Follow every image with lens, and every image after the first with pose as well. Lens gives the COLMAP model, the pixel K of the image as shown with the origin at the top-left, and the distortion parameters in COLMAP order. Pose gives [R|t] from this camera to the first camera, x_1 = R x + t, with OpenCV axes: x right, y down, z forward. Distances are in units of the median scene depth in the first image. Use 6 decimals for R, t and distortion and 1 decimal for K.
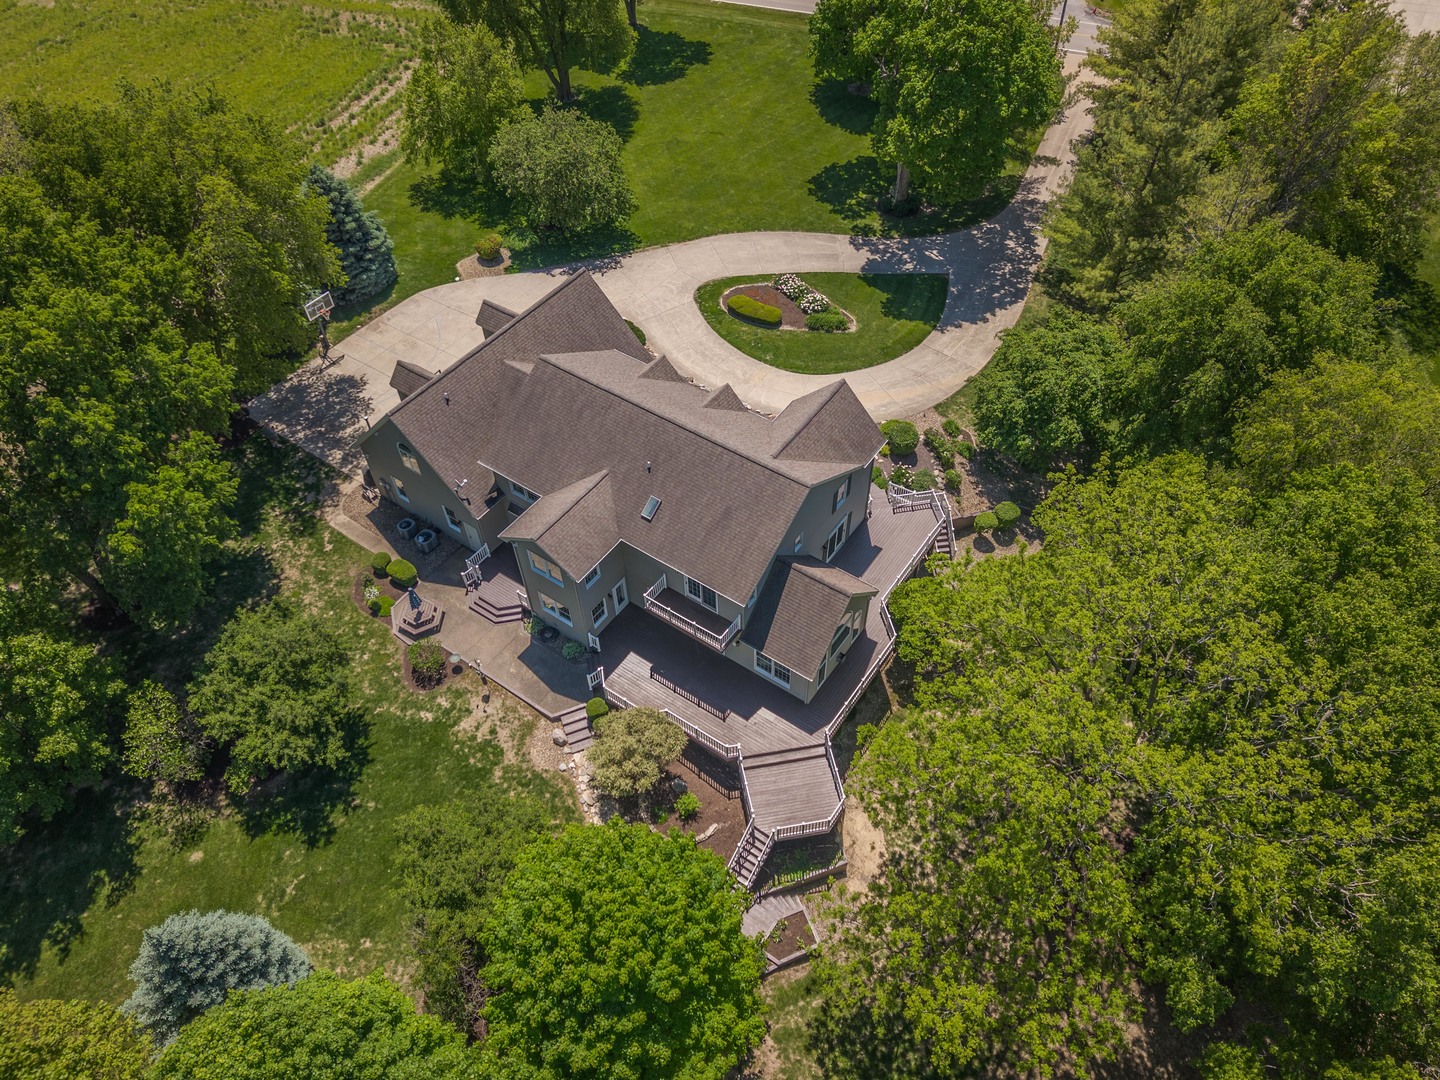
lens RADIAL K [[971.5, 0, 719.9], [0, 971.5, 542.6], [0, 0, 1]] dist [0.027983, -0.025766]
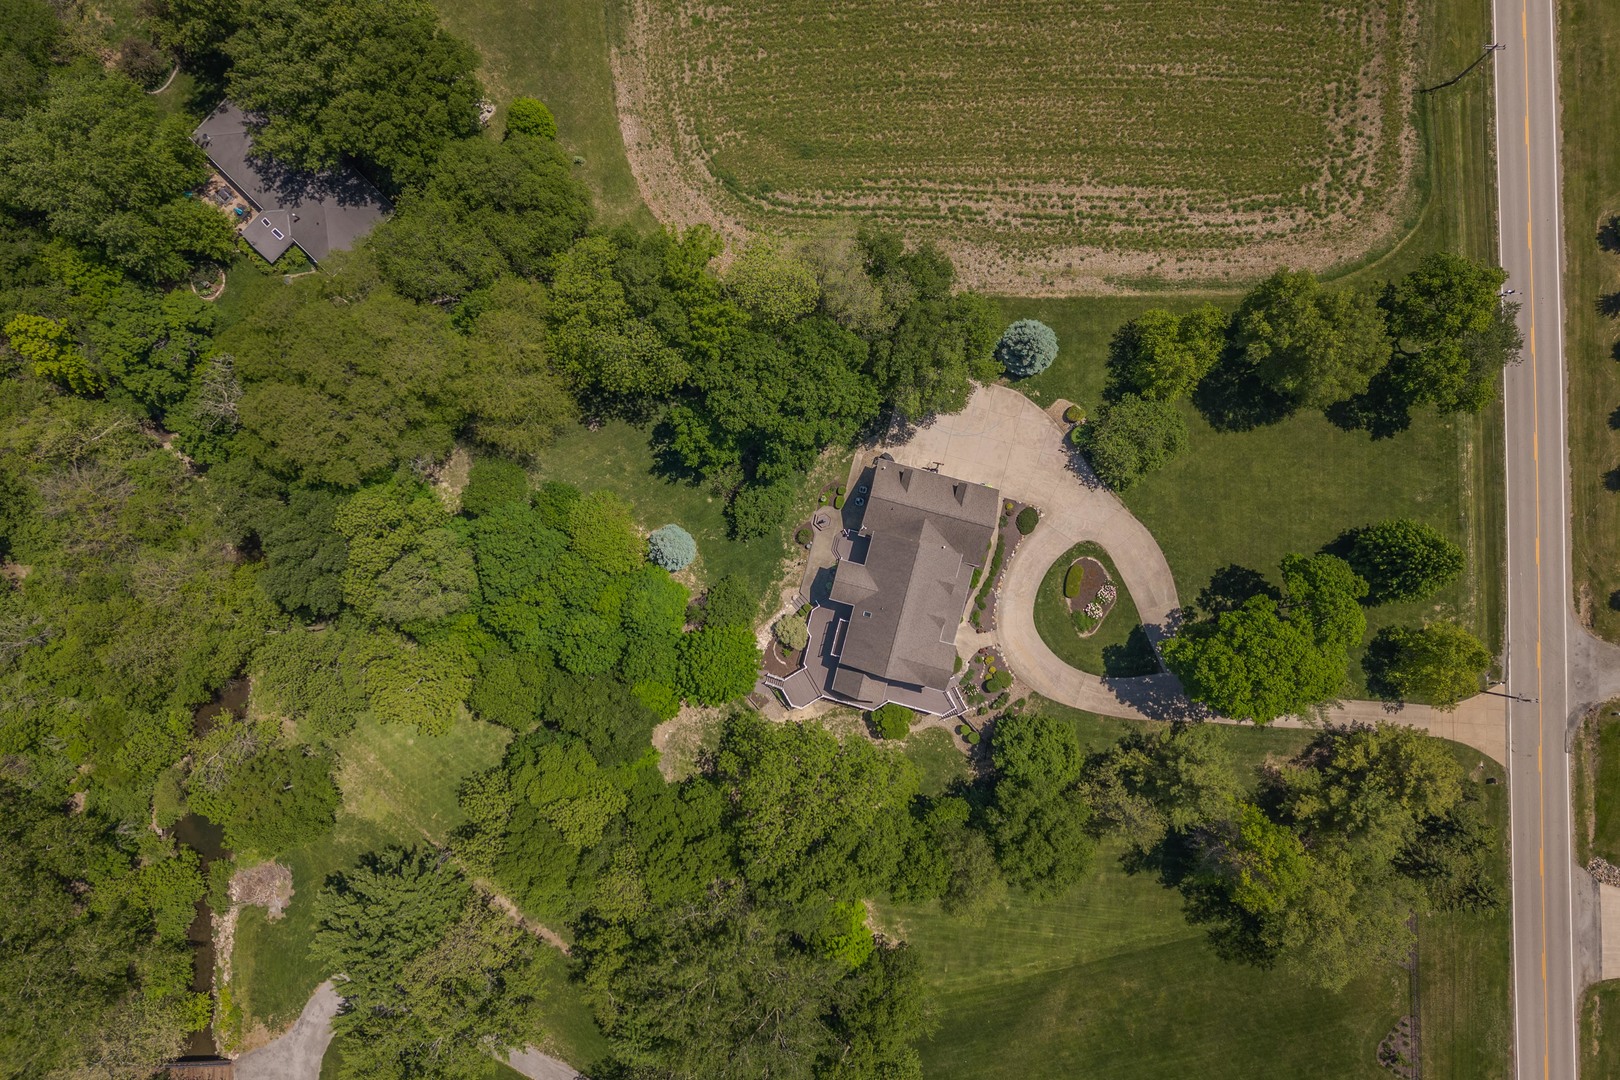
lens RADIAL K [[1083.8, 0, 811.2], [0, 1083.8, 540.2], [0, 0, 1]] dist [0.029811, -0.026650]
pose [[0.346275, 0.938130, 0.002338, -0.239506], [-0.700056, 0.256738, 0.666338, -1.444940], [0.624512, -0.232373, 0.745646, -0.888668]]
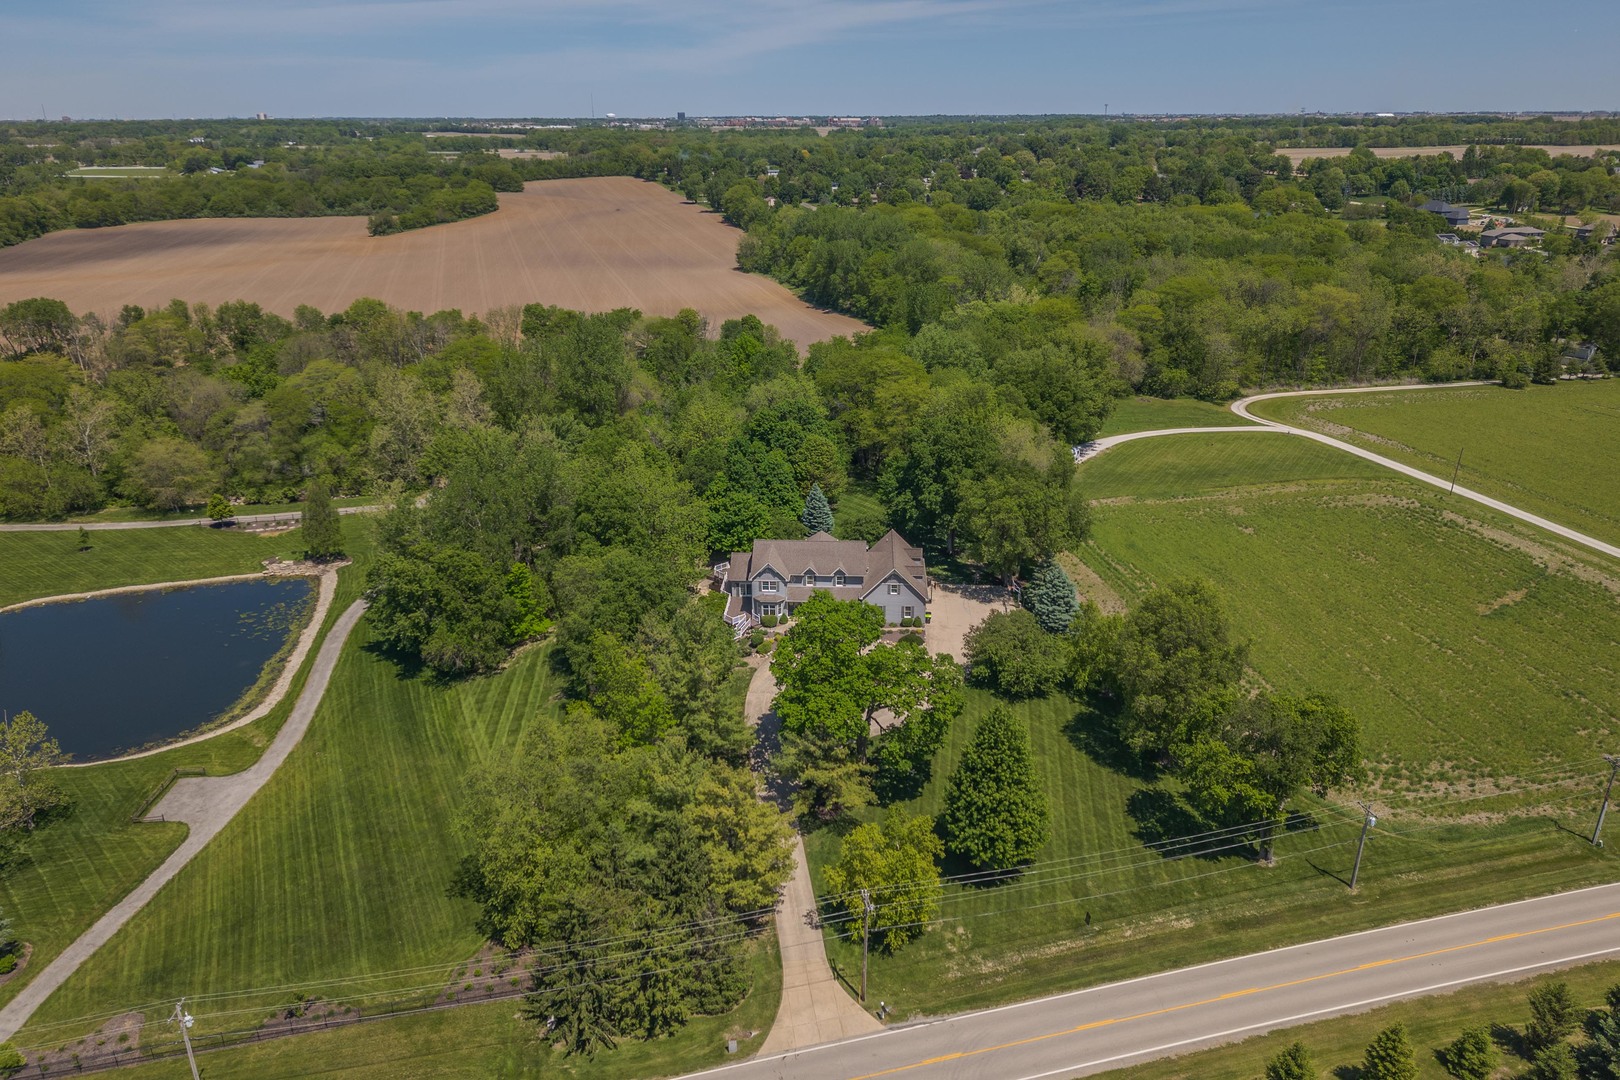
lens RADIAL K [[1083.8, 0, 811.2], [0, 1083.8, 540.2], [0, 0, 1]] dist [0.029811, -0.026650]
pose [[-0.847608, 0.201958, -0.490687, 1.257485], [-0.393948, 0.380001, 0.836902, -2.327863], [0.355480, 0.902670, -0.242531, 1.429959]]
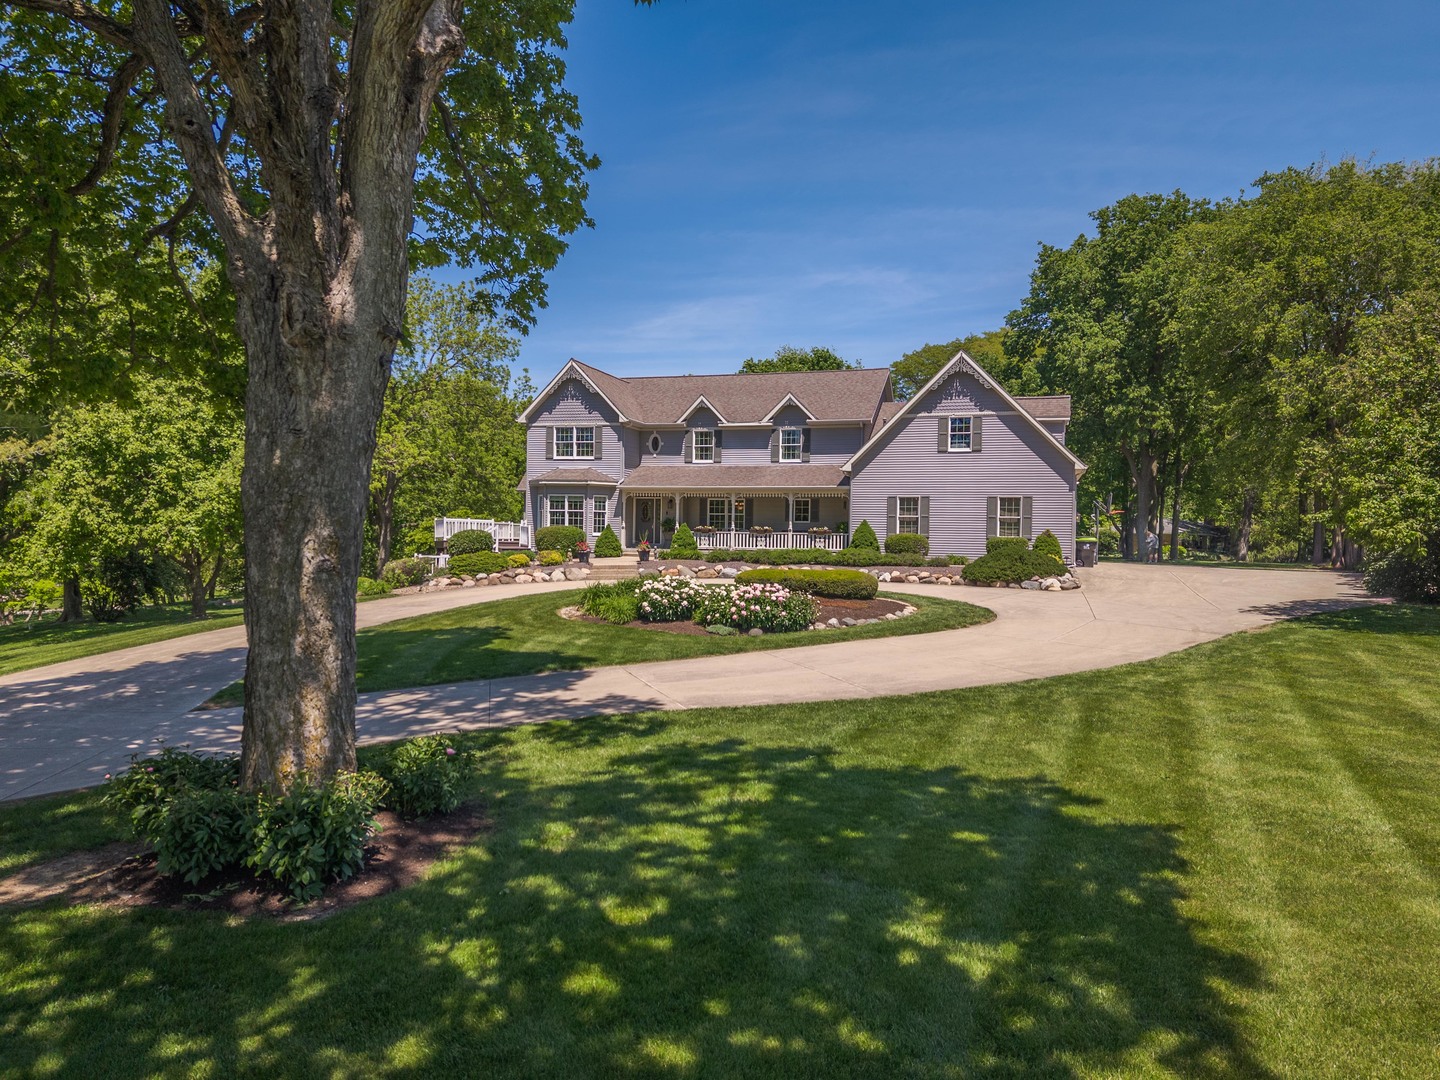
lens RADIAL K [[966.1, 0, 715.0], [0, 966.1, 541.5], [0, 0, 1]] dist [0.077270, -0.051975]
pose [[-0.956273, -0.007367, -0.292383, 0.221910], [-0.227929, 0.645212, 0.729212, -0.629910], [0.183277, 0.763968, -0.618678, 1.425778]]
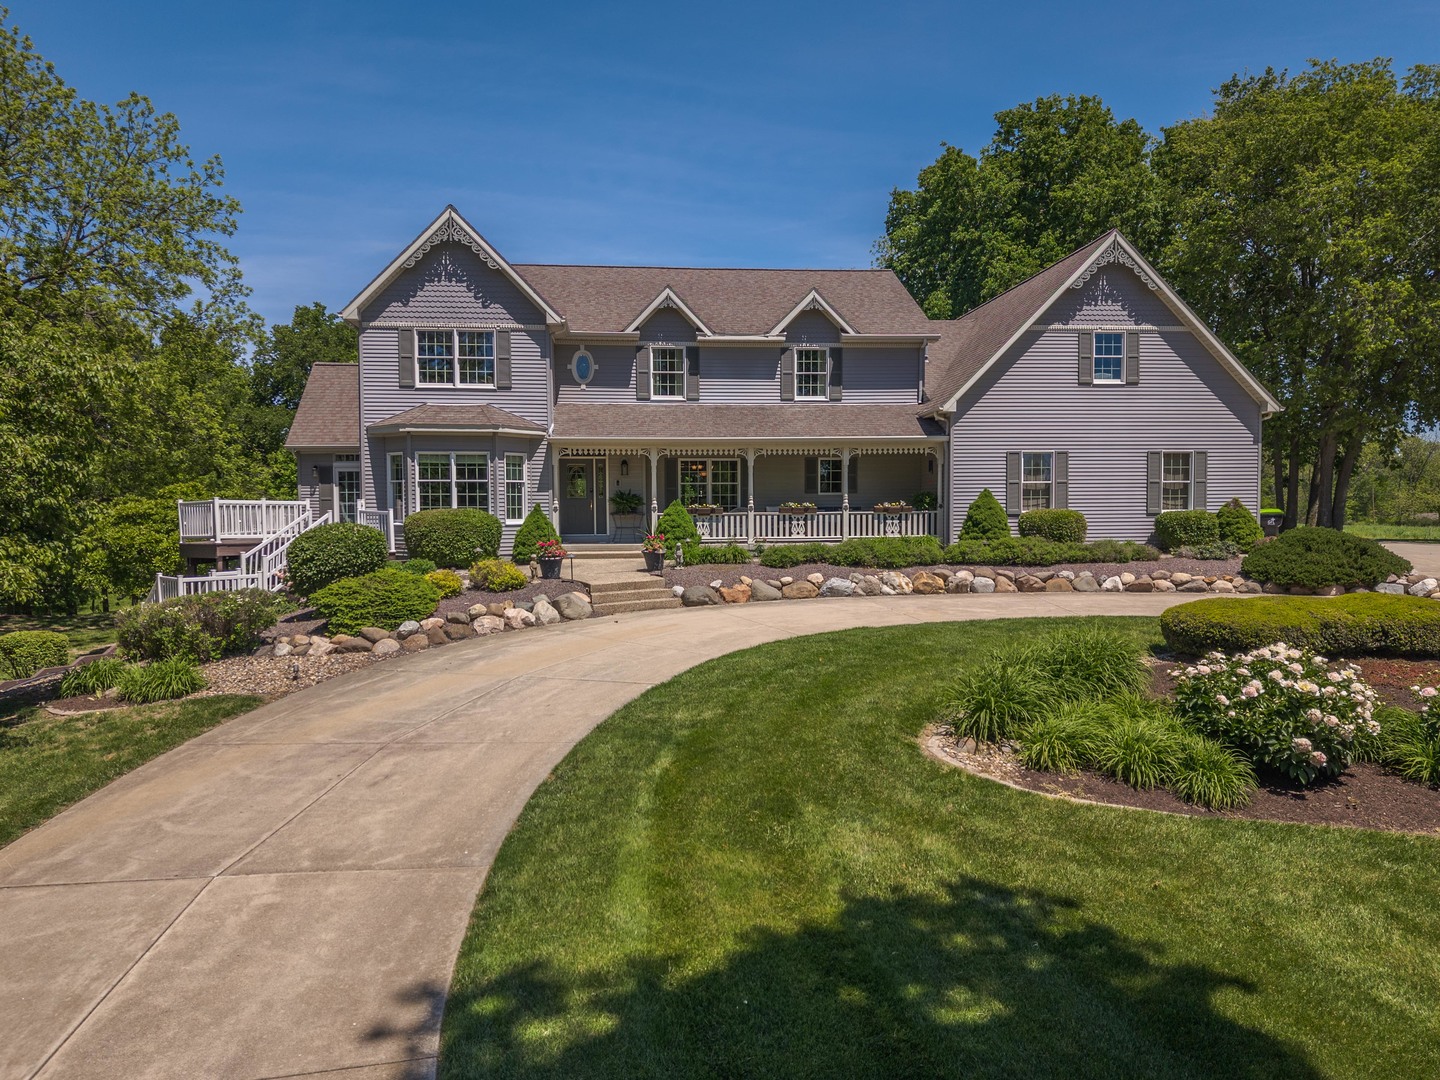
lens RADIAL K [[967.8, 0, 716.8], [0, 967.8, 543.0], [0, 0, 1]] dist [0.073962, -0.110736]
pose [[-0.768259, 0.038946, -0.638953, 0.294969], [-0.477374, 0.630151, 0.612391, -0.365702], [0.426487, 0.775495, -0.465527, 1.186366]]
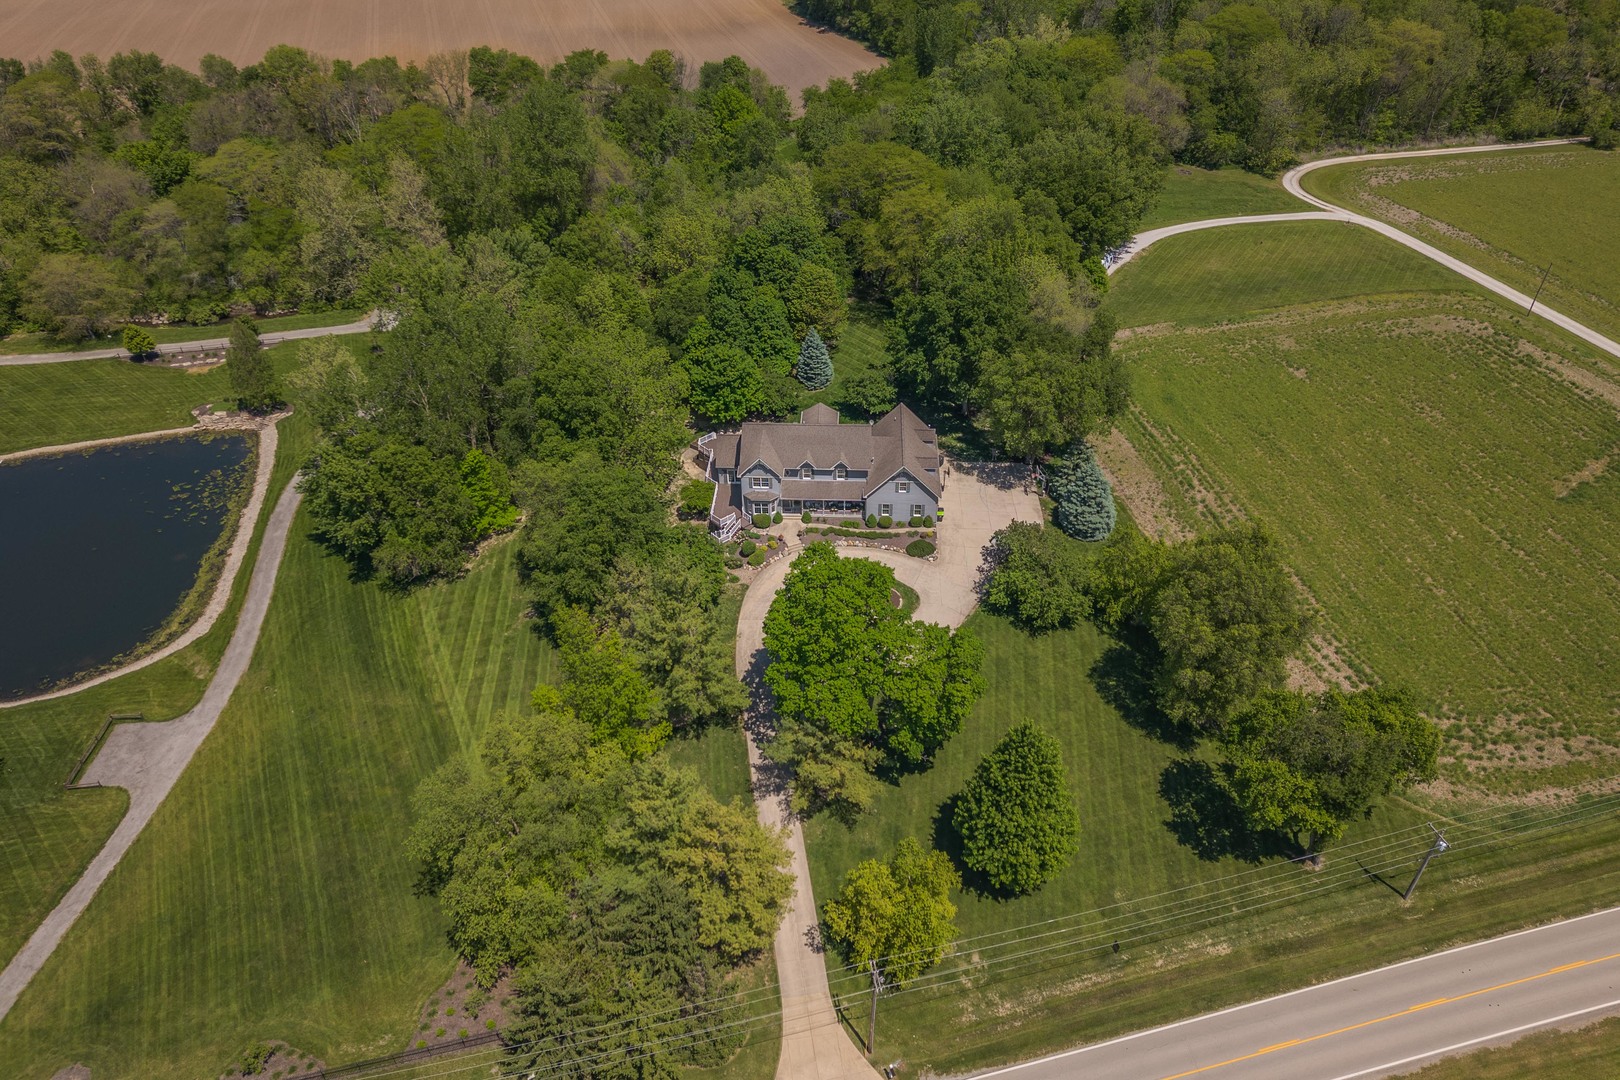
lens RADIAL K [[1083.8, 0, 811.2], [0, 1083.8, 540.2], [0, 0, 1]] dist [0.029811, -0.026650]
pose [[-0.843844, 0.330439, -0.422774, 1.011428], [-0.397185, 0.145116, 0.906193, -2.170756], [0.360792, 0.932605, 0.008790, 1.002414]]
